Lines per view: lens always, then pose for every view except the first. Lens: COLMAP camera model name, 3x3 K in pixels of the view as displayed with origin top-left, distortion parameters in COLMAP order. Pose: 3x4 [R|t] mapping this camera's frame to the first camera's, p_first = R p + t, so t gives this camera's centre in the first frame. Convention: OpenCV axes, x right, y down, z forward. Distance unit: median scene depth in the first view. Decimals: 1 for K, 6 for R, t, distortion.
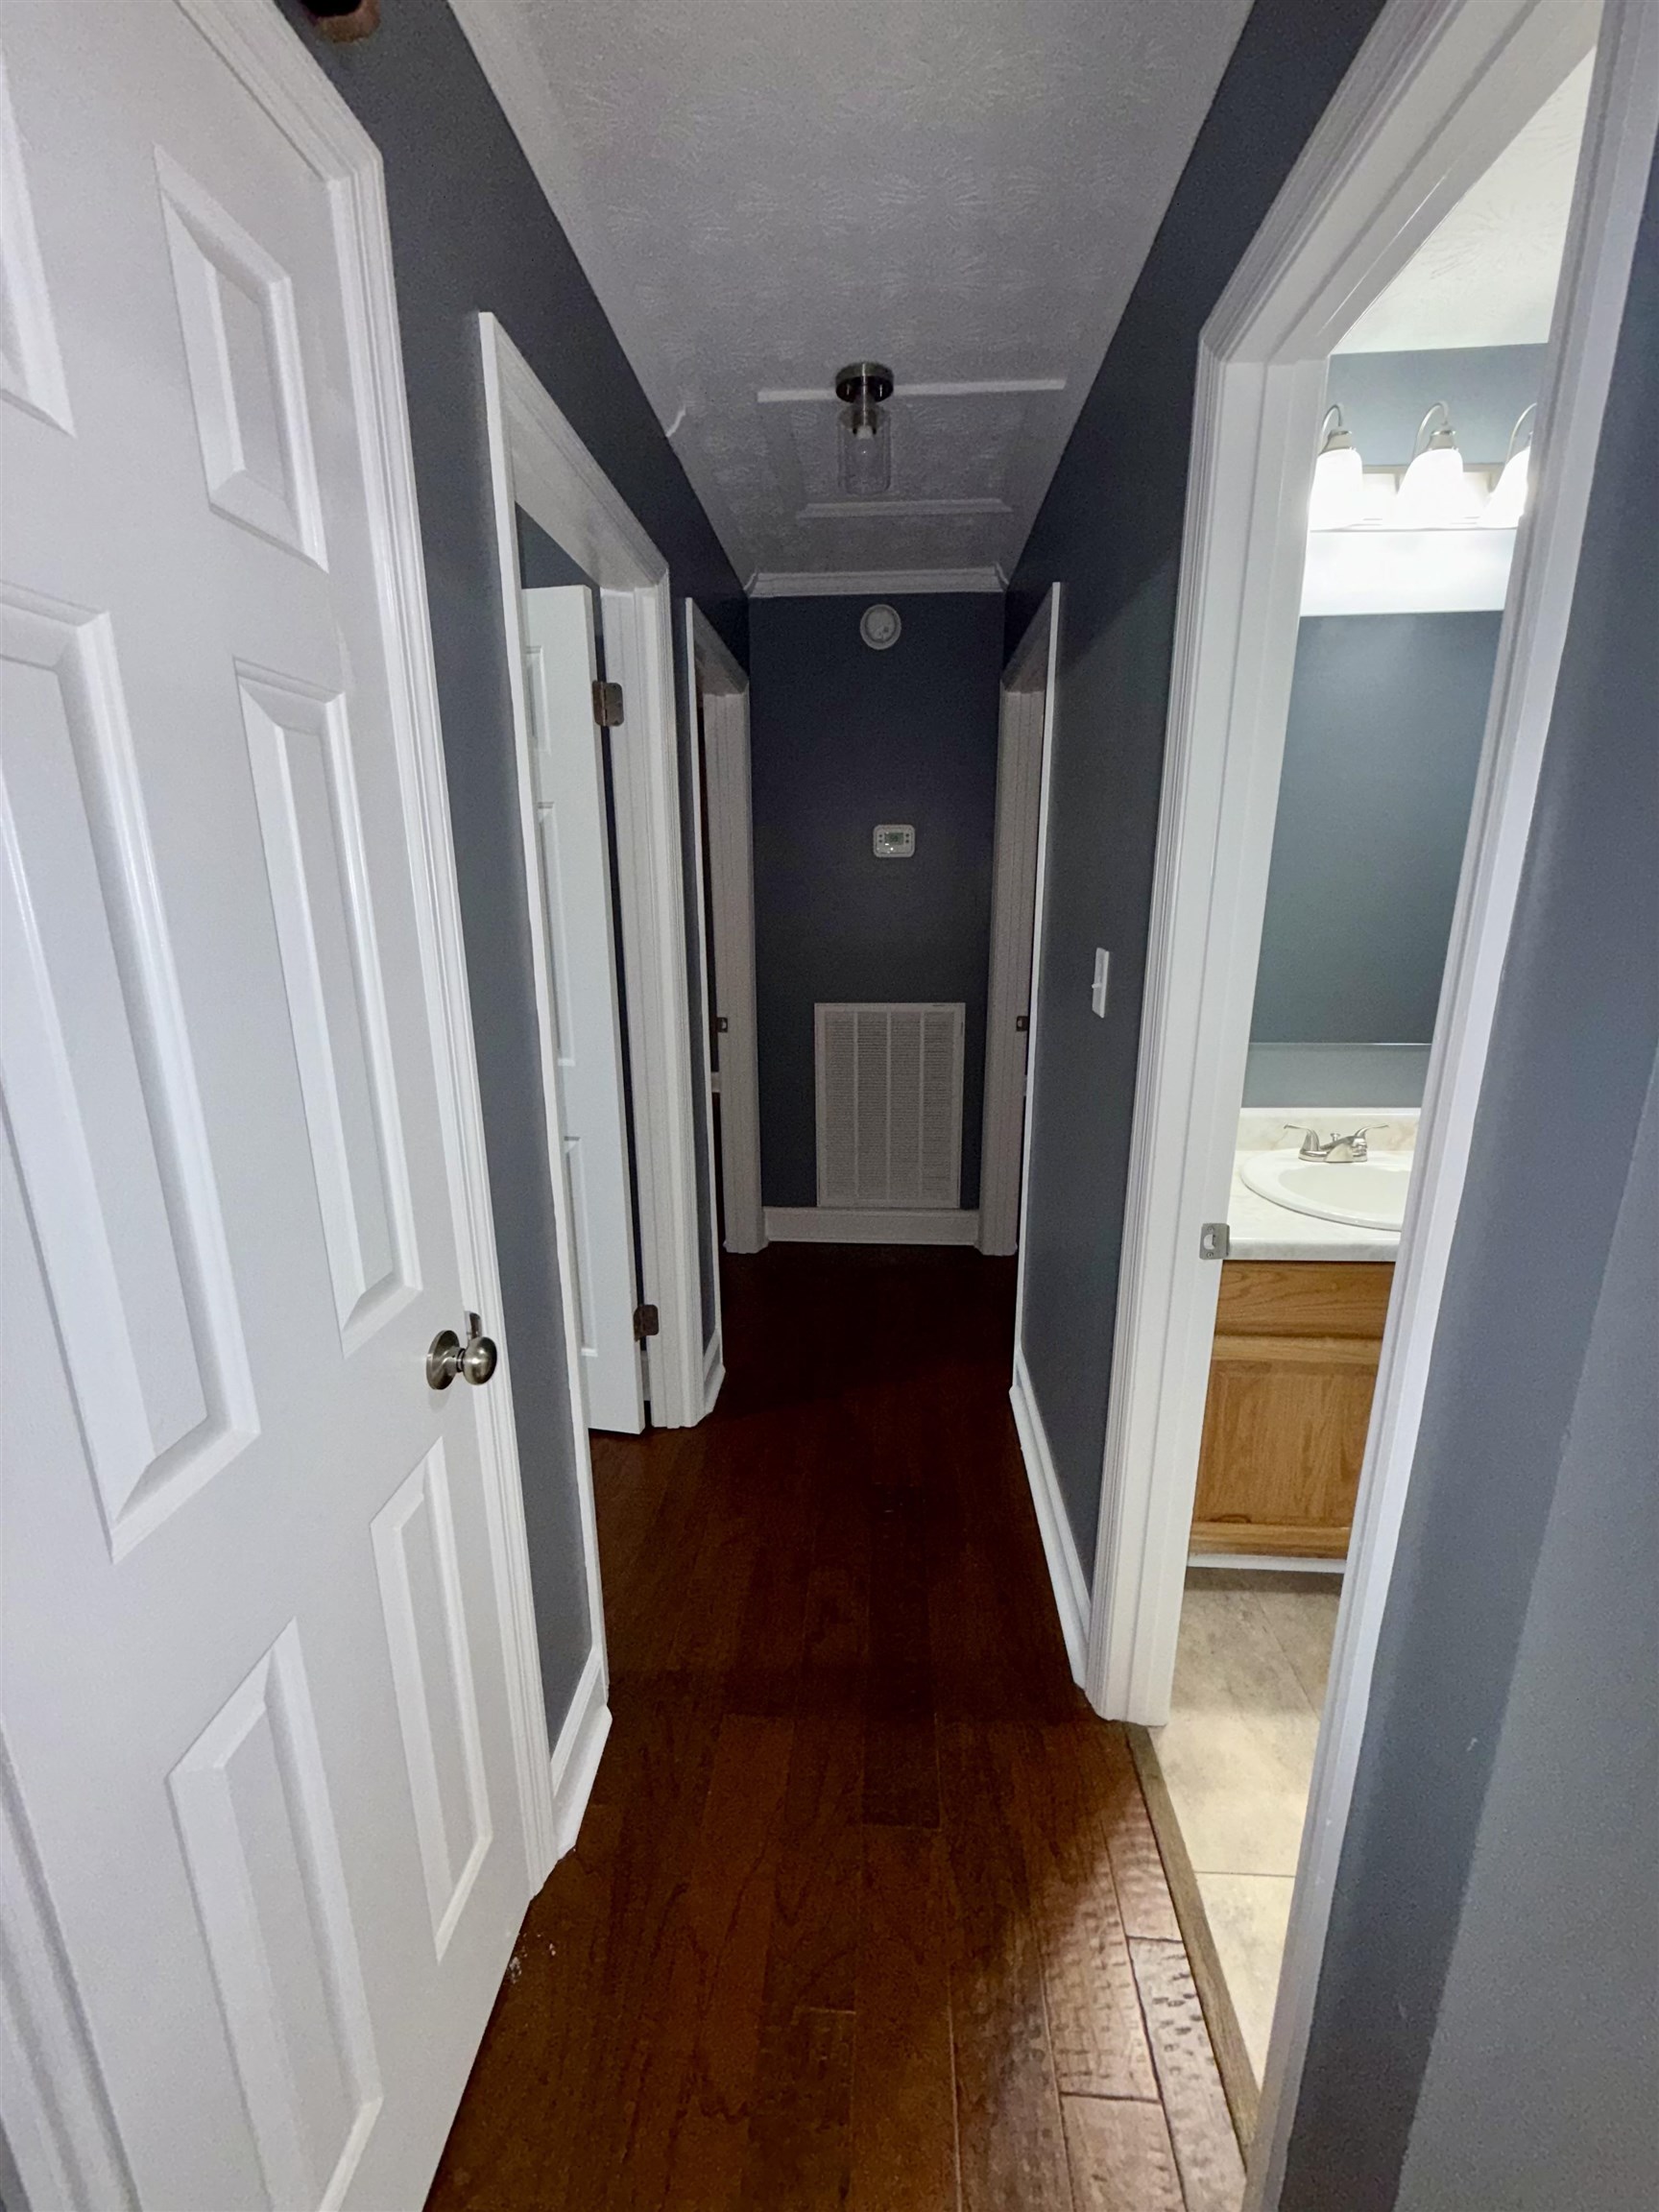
lens RADIAL K [[889.9, 0, 826.2], [0, 889.9, 1098.5], [0, 0, 1]] dist [-0.000185, 0.000555]
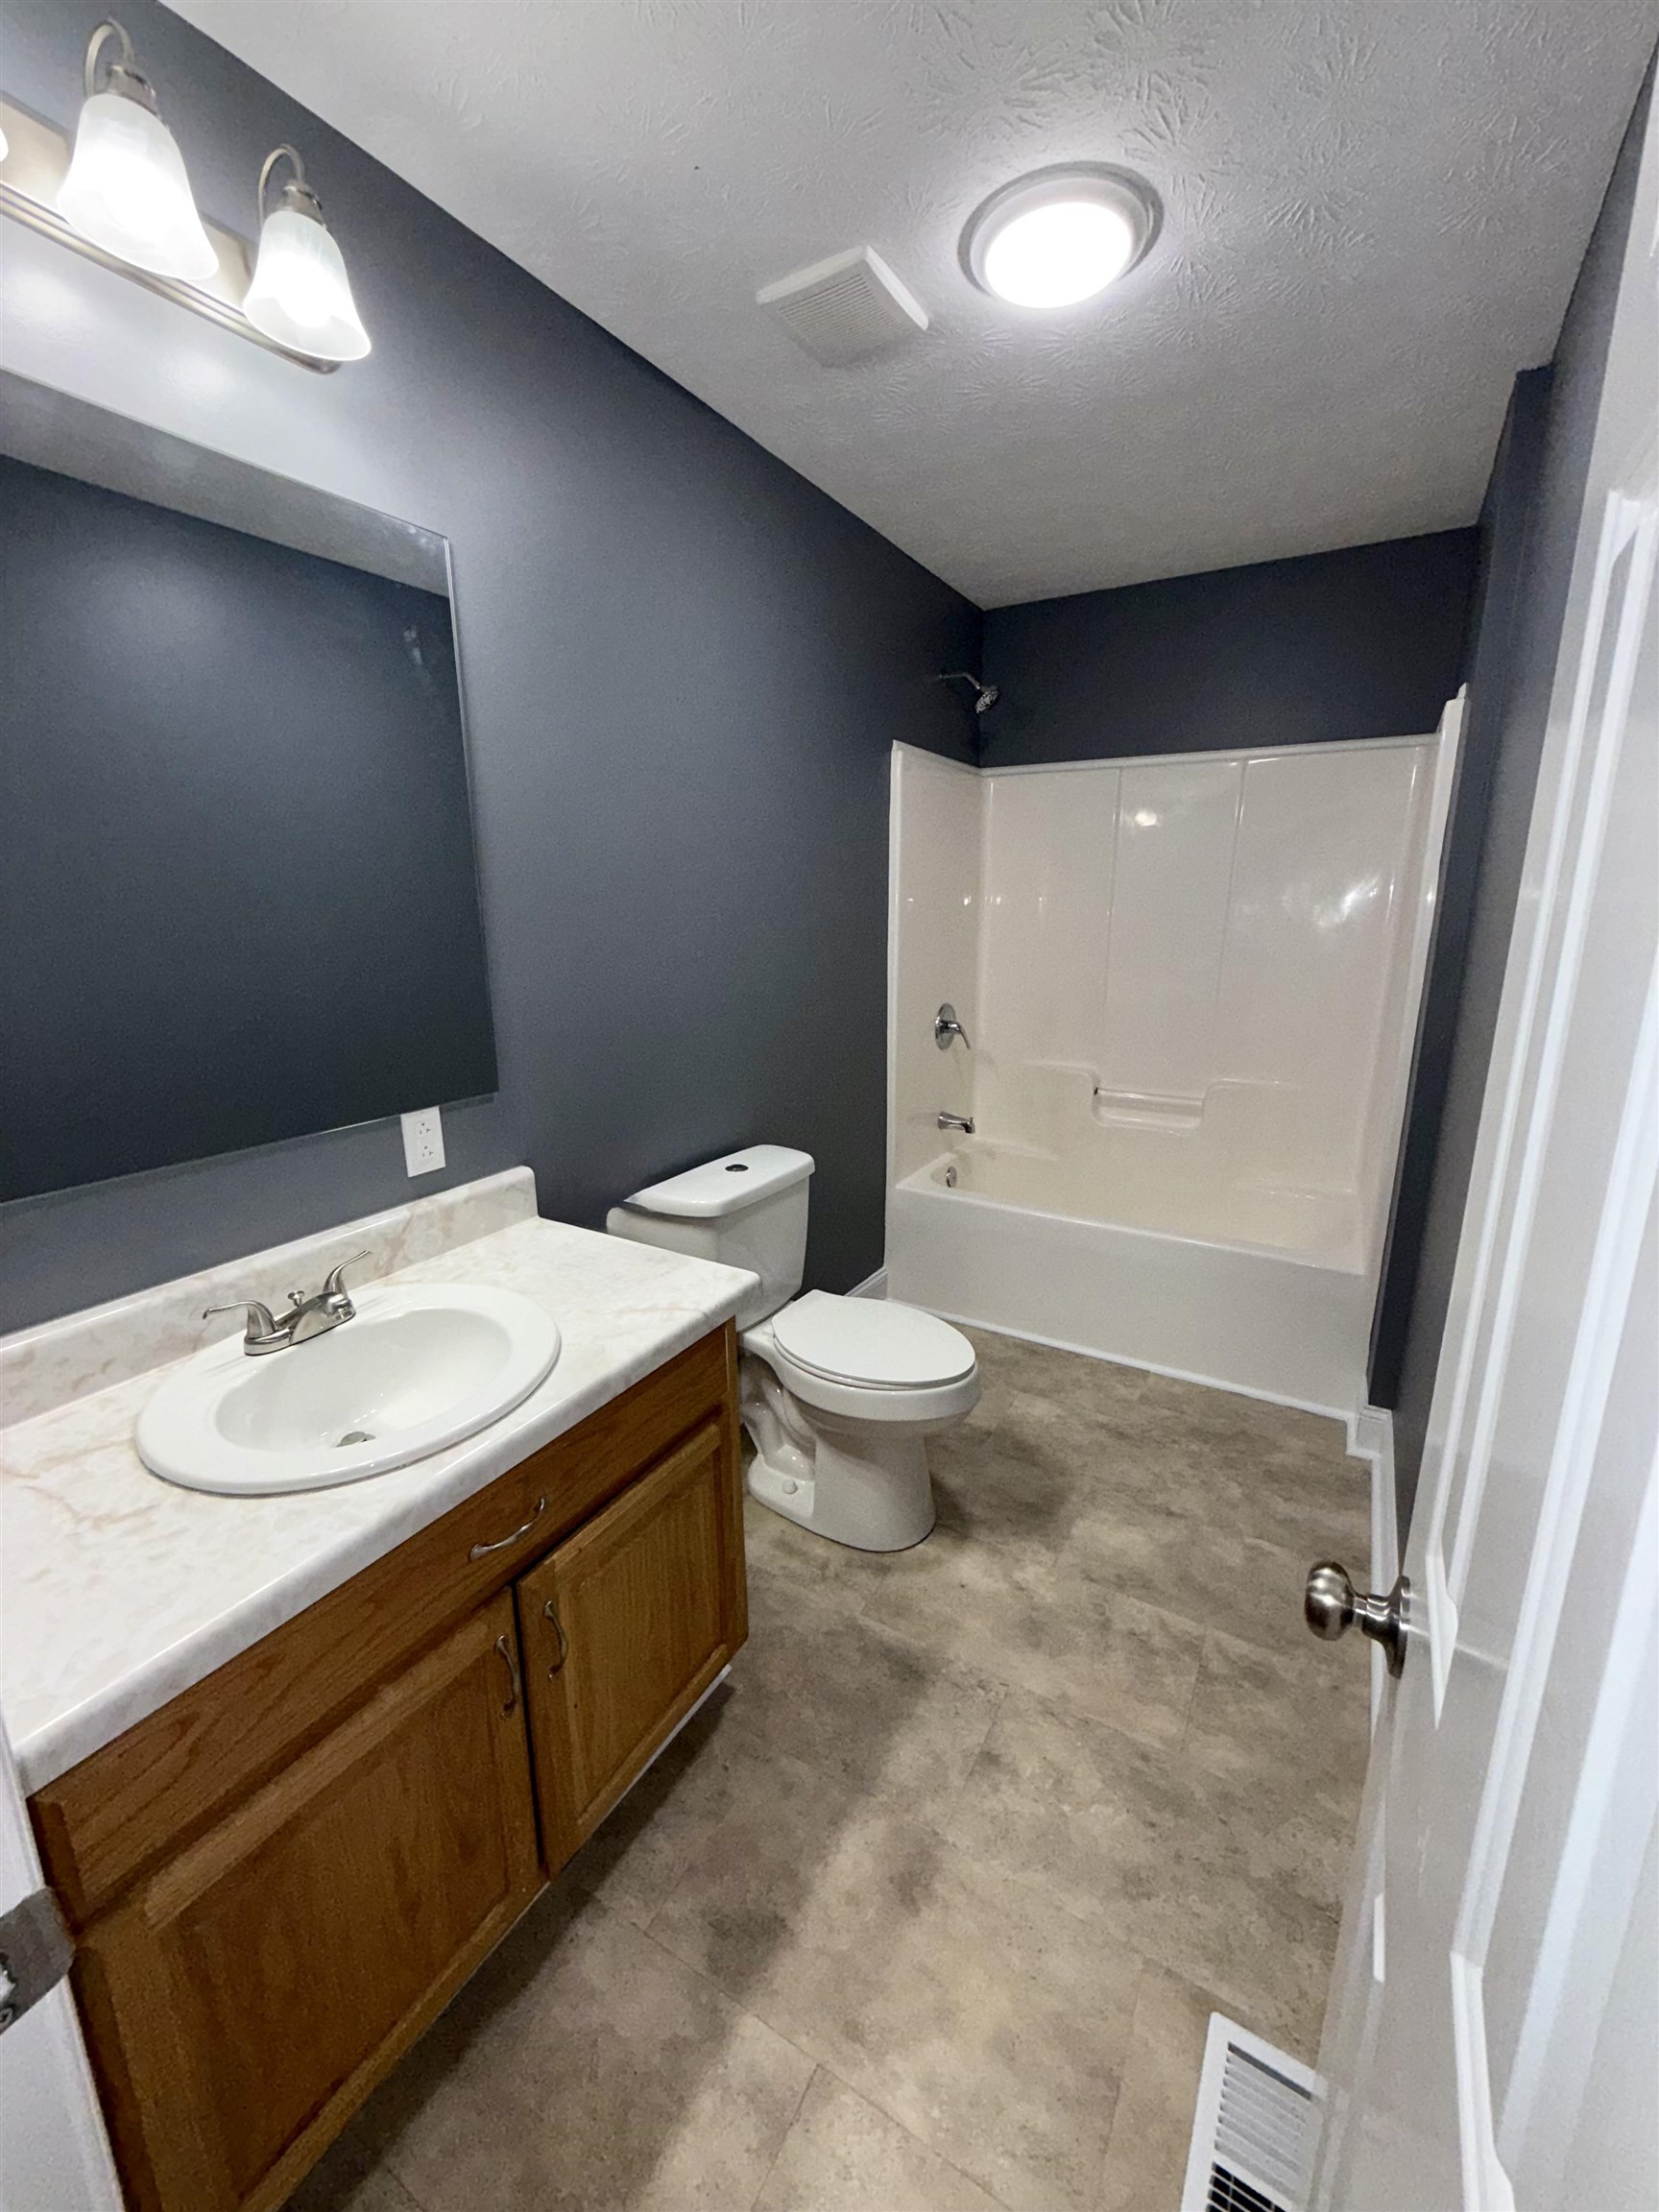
lens RADIAL K [[889.9, 0, 838.4], [0, 889.9, 1101.3], [0, 0, 1]] dist [-0.000185, 0.000555]
pose [[0.454183, -0.192487, 0.869866, 0.235195], [0.218903, 0.970560, 0.100473, -0.068437], [-0.863597, 0.144783, 0.482947, 0.363382]]
